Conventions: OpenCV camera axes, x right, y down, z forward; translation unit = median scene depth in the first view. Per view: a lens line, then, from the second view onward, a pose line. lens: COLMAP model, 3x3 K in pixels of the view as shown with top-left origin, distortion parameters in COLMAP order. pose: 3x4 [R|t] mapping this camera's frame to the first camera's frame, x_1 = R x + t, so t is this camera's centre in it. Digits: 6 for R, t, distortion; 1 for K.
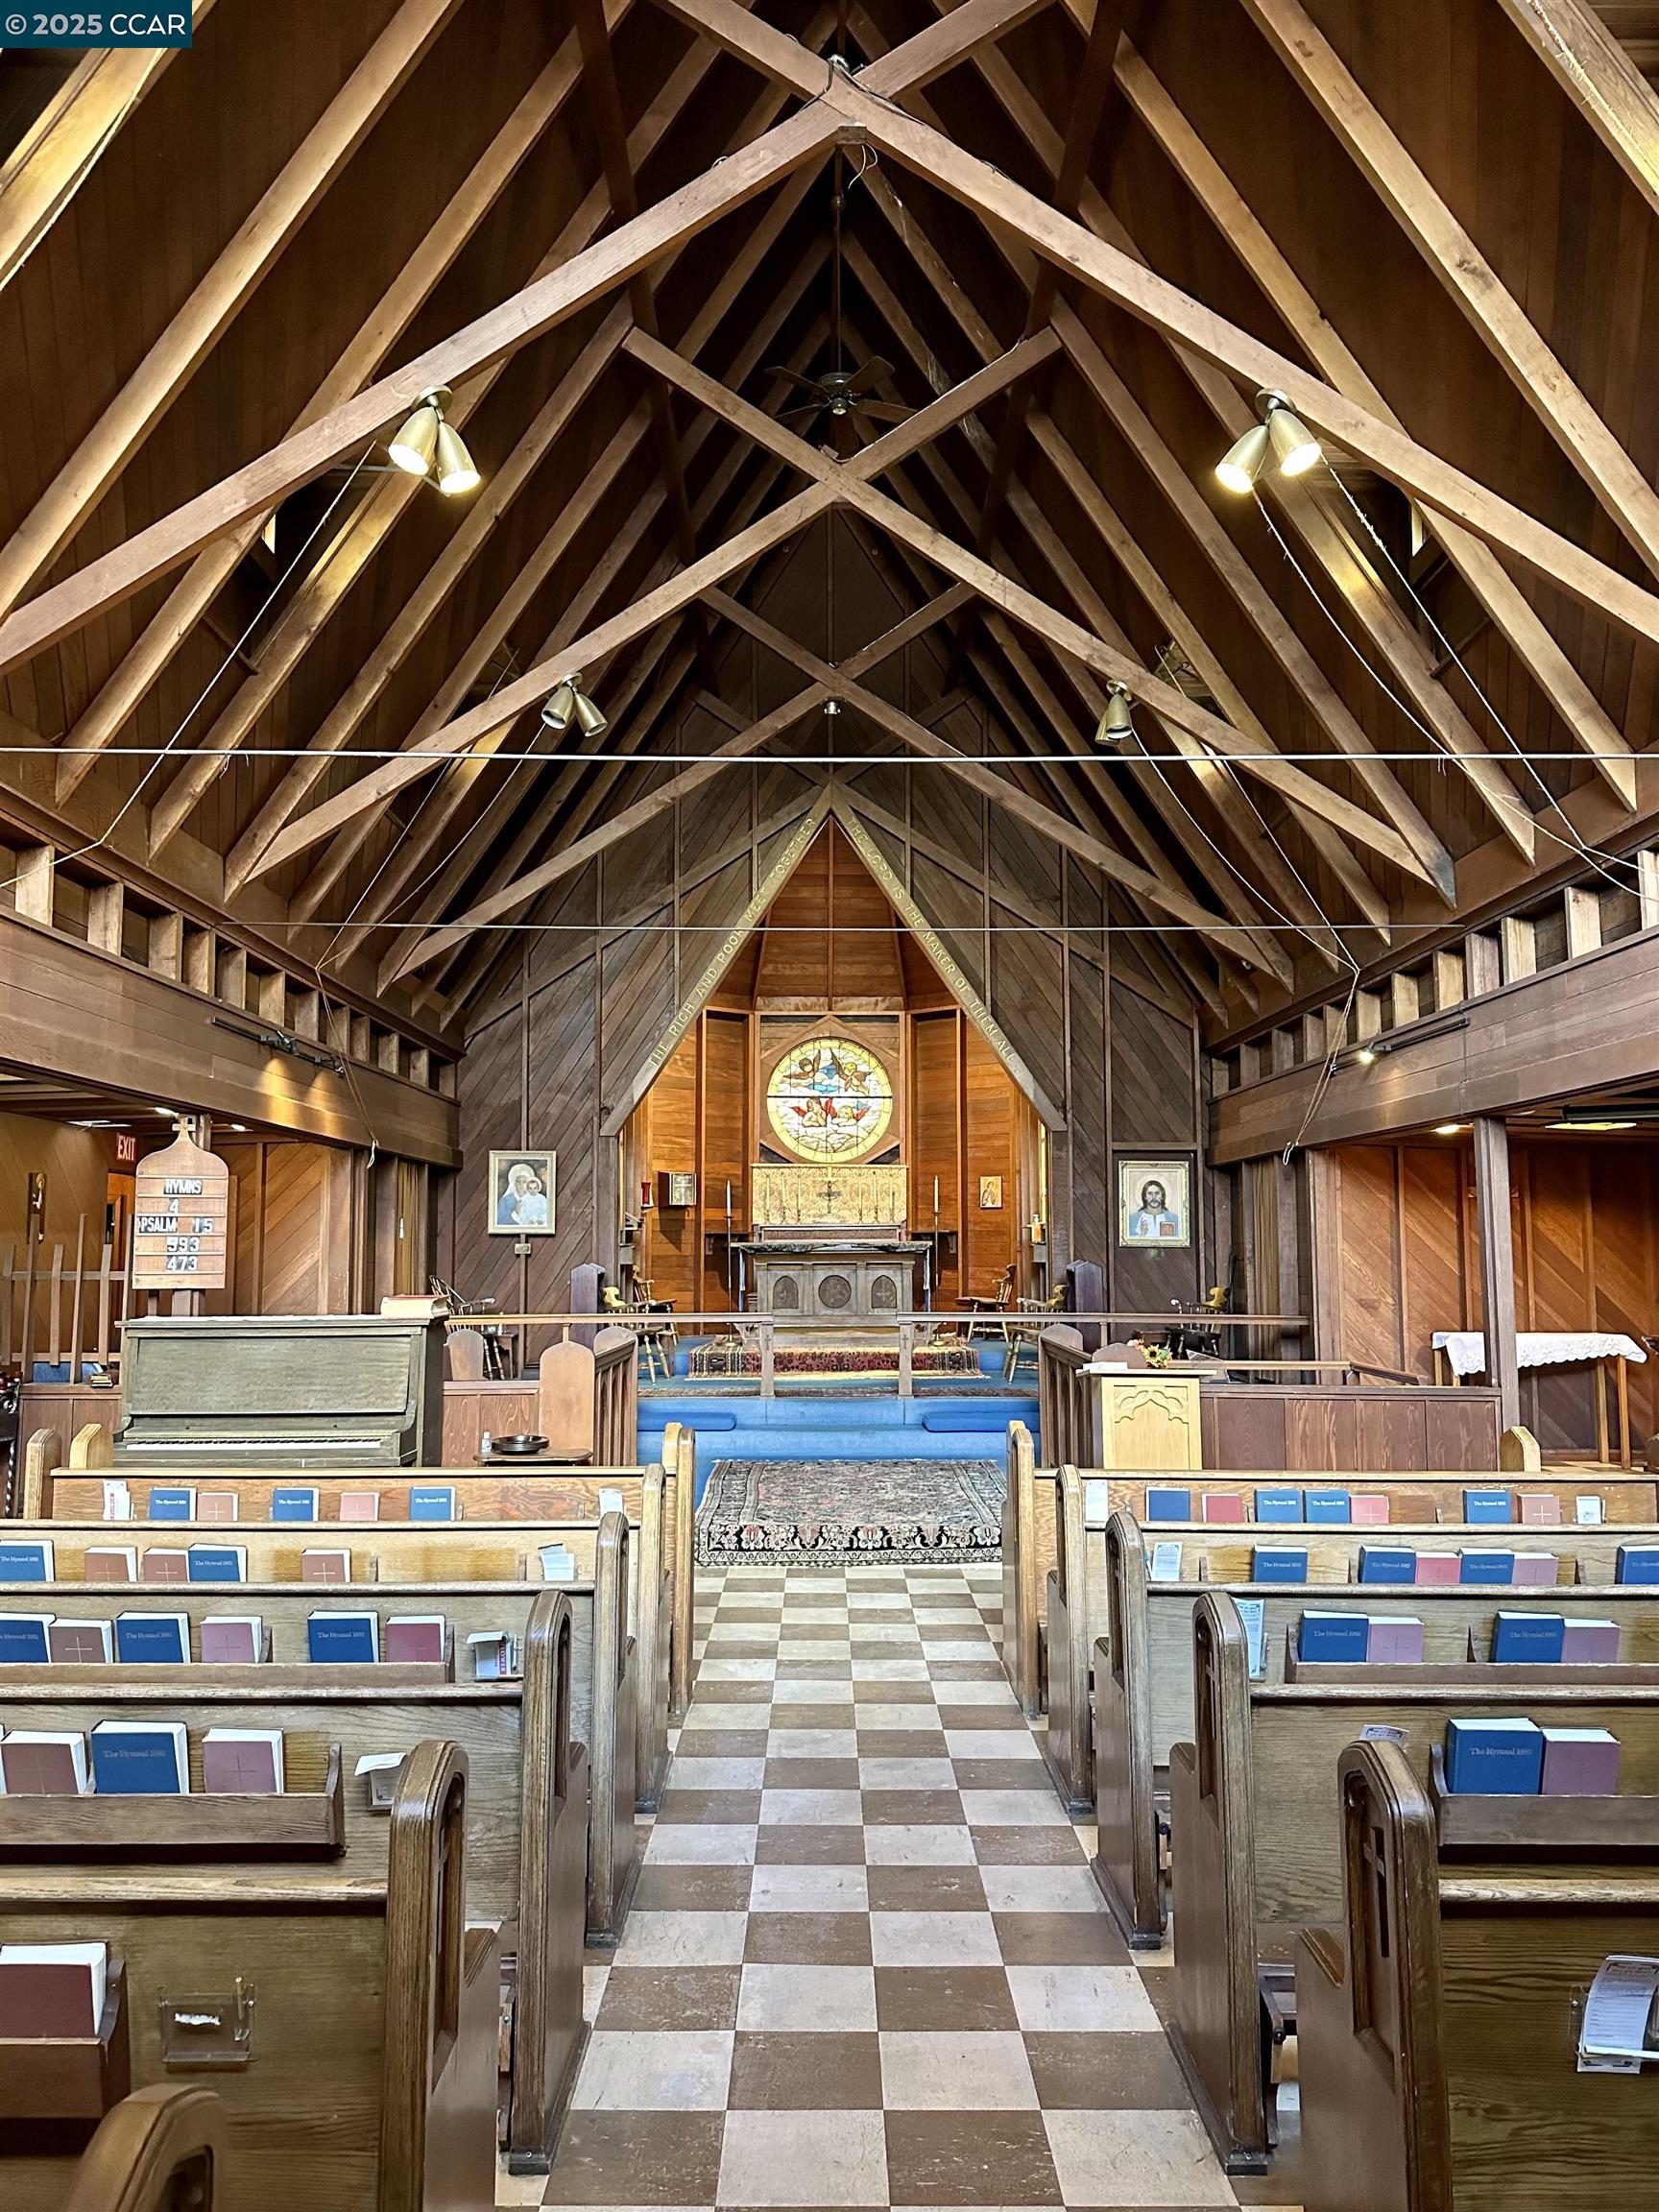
lens RADIAL K [[1540.1, 0, 826.4], [0, 1540.1, 1099.3], [0, 0, 1]] dist [0.003065, -0.002877]
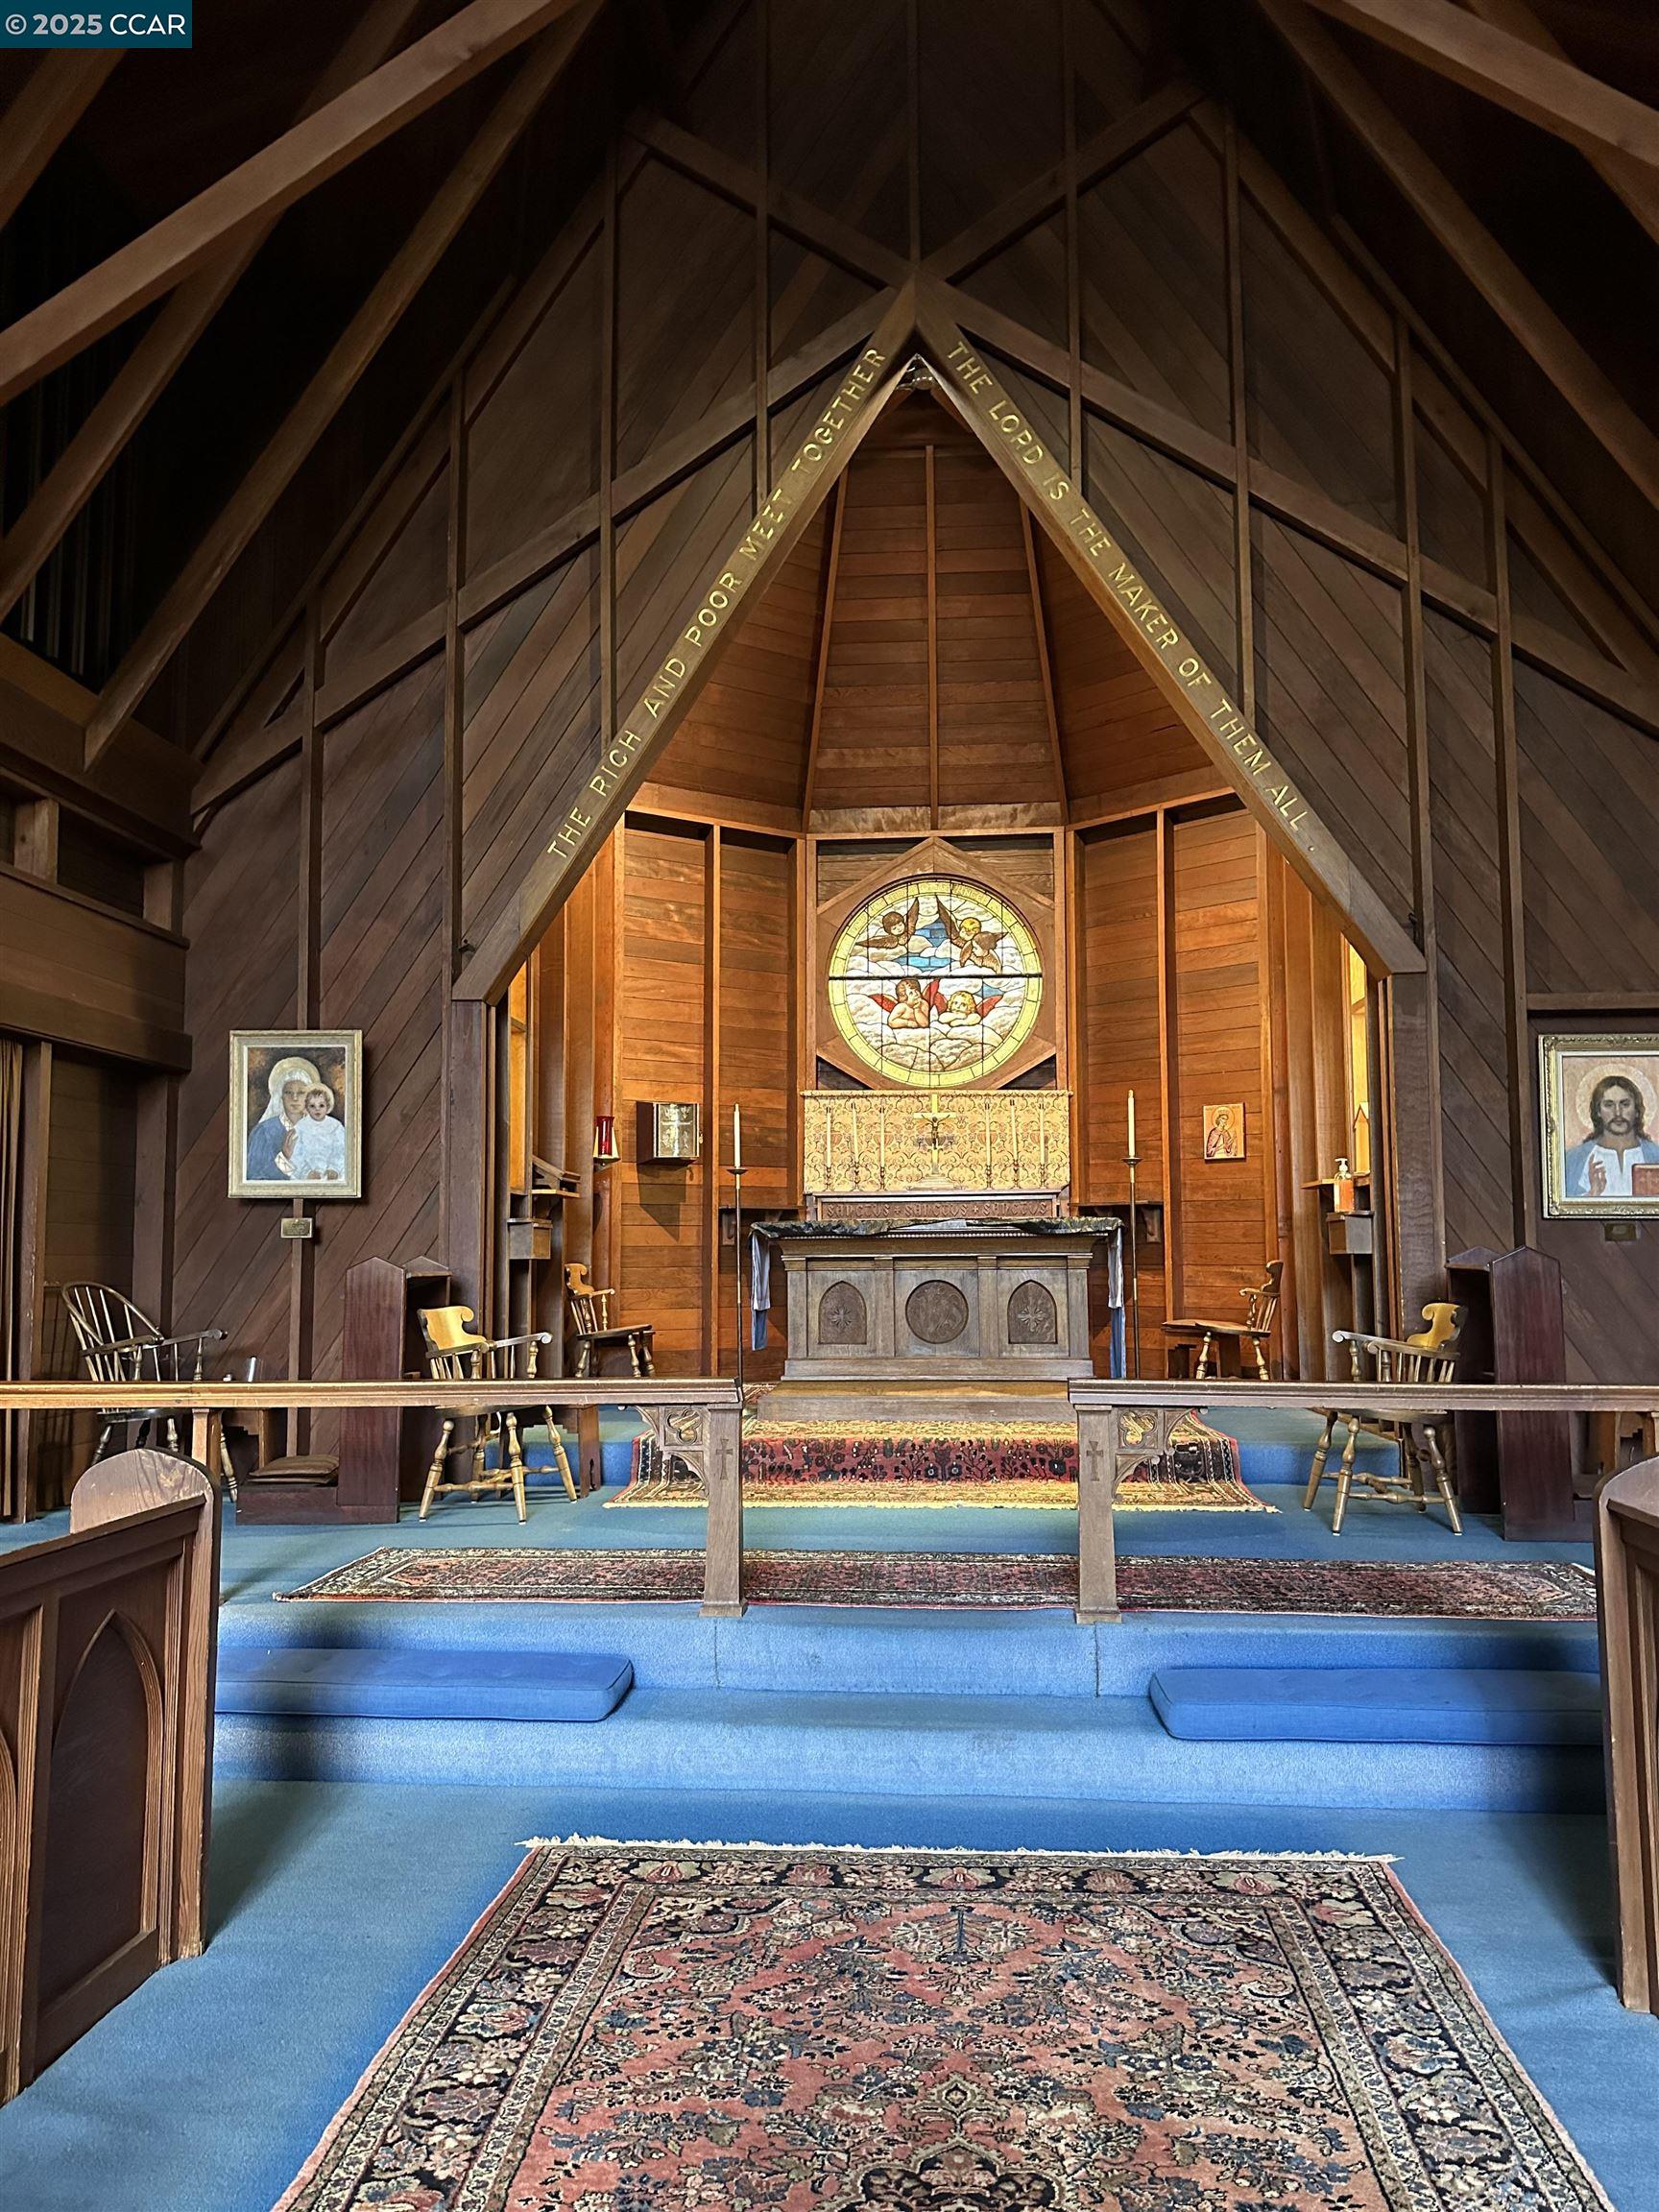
lens RADIAL K [[1540.1, 0, 835.9], [0, 1540.1, 1147.8], [0, 0, 1]] dist [0.003065, -0.002877]
pose [[0.996417, -0.008427, -0.084150, 0.014059], [0.010784, 0.999561, 0.027587, 0.049213], [0.083880, -0.028395, 0.996071, 0.431800]]
